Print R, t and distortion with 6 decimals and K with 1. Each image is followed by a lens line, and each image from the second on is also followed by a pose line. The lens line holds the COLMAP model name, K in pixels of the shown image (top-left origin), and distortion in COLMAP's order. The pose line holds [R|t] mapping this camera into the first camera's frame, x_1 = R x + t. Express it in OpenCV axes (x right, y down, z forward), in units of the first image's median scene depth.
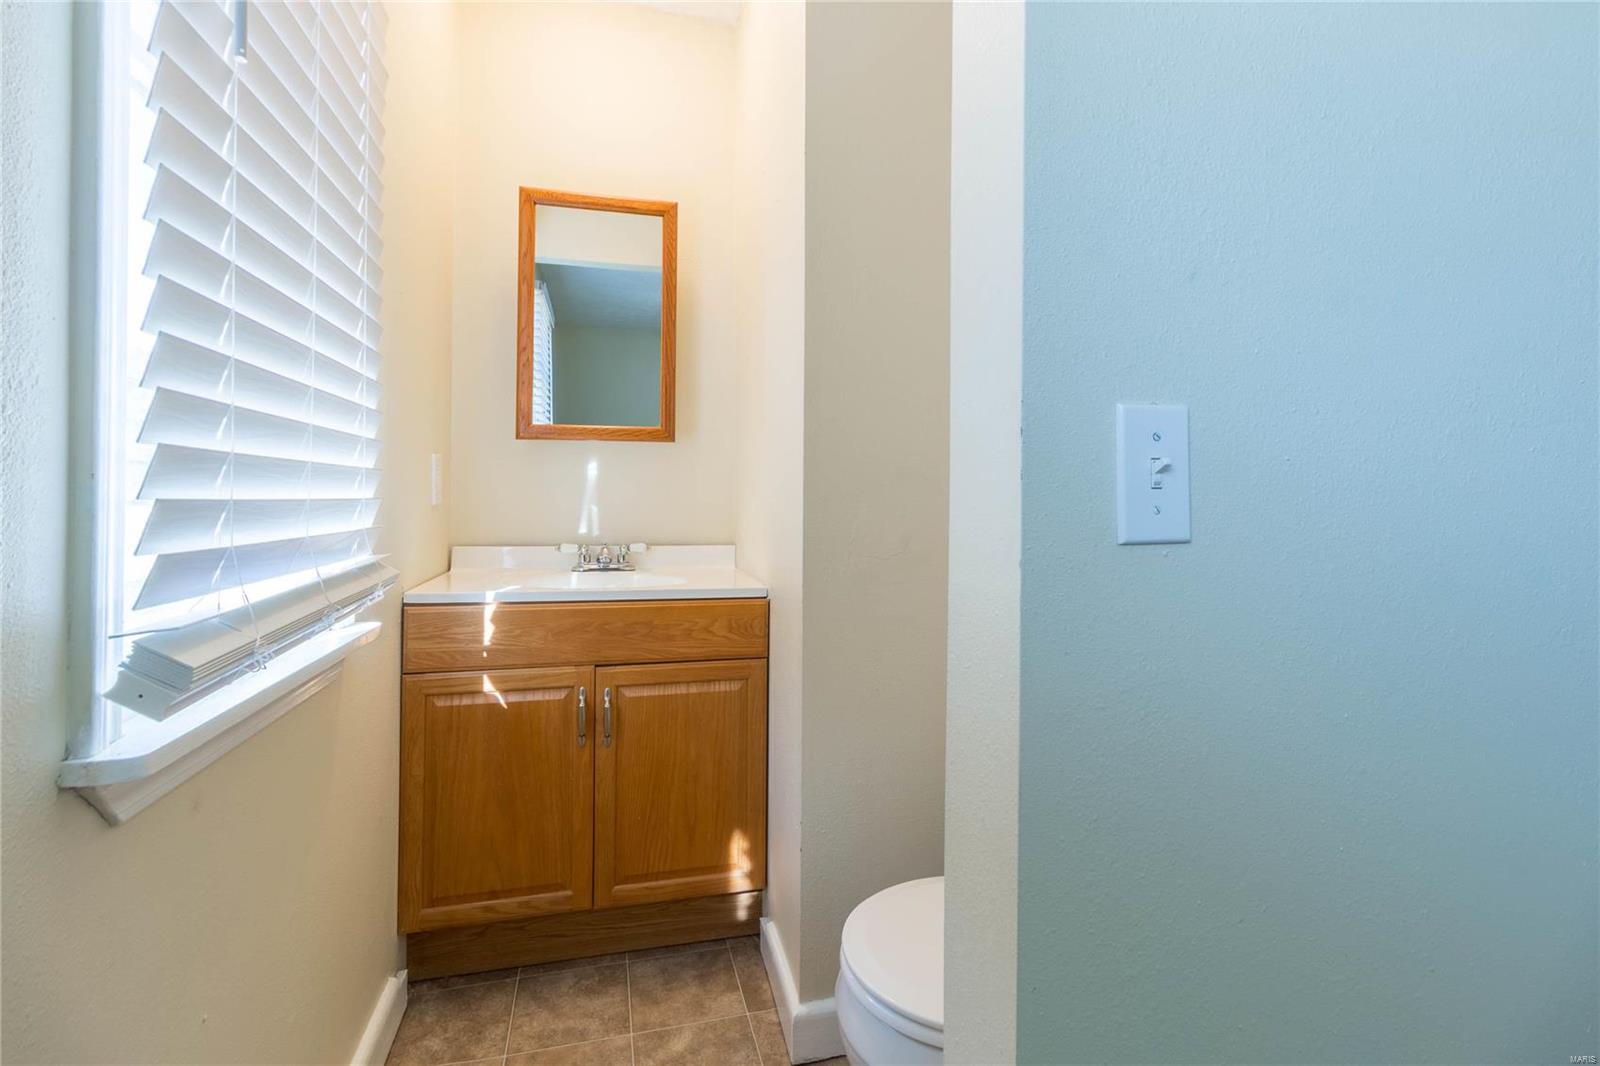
lens RADIAL K [[714.1, 0, 775.7], [0, 714.1, 488.9], [0, 0, 1]] dist [0.008596, -0.000042]
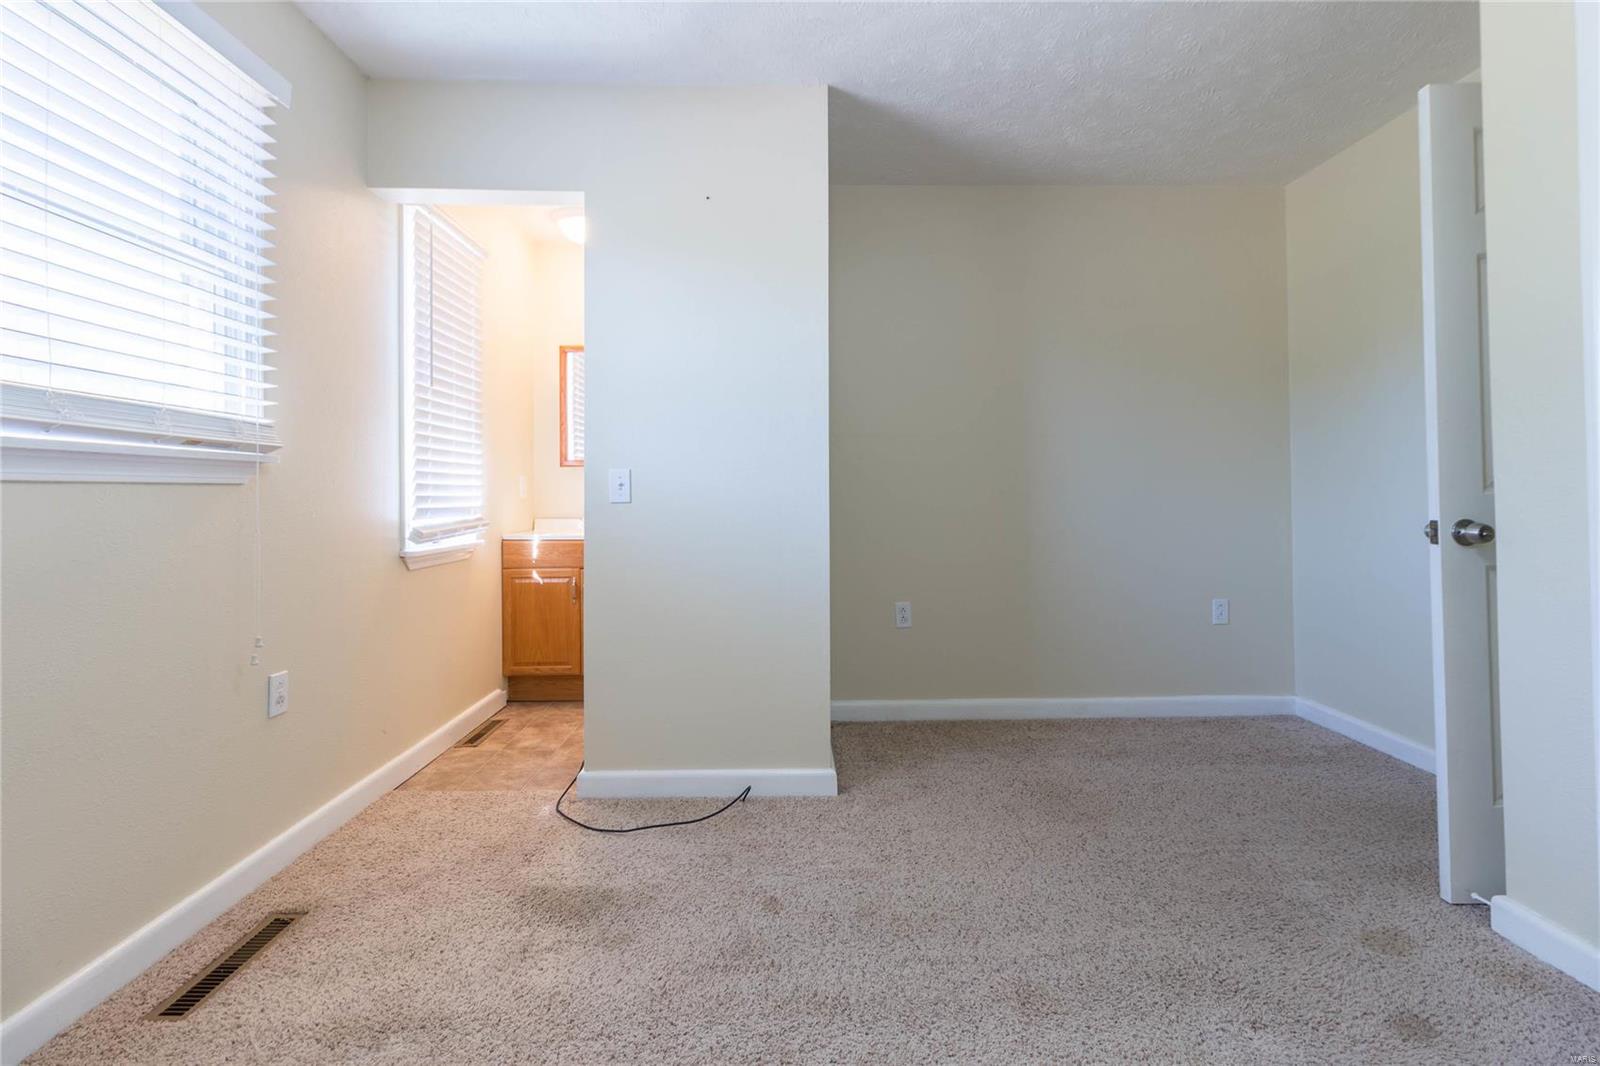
lens RADIAL K [[752.3, 0, 807.0], [0, 752.3, 481.2], [0, 0, 1]] dist [0.002190, -0.000233]
pose [[0.973866, -0.018259, -0.226388, 1.053507], [0.016547, 0.999818, -0.009456, 0.004221], [0.226519, 0.005463, 0.973991, -1.235447]]
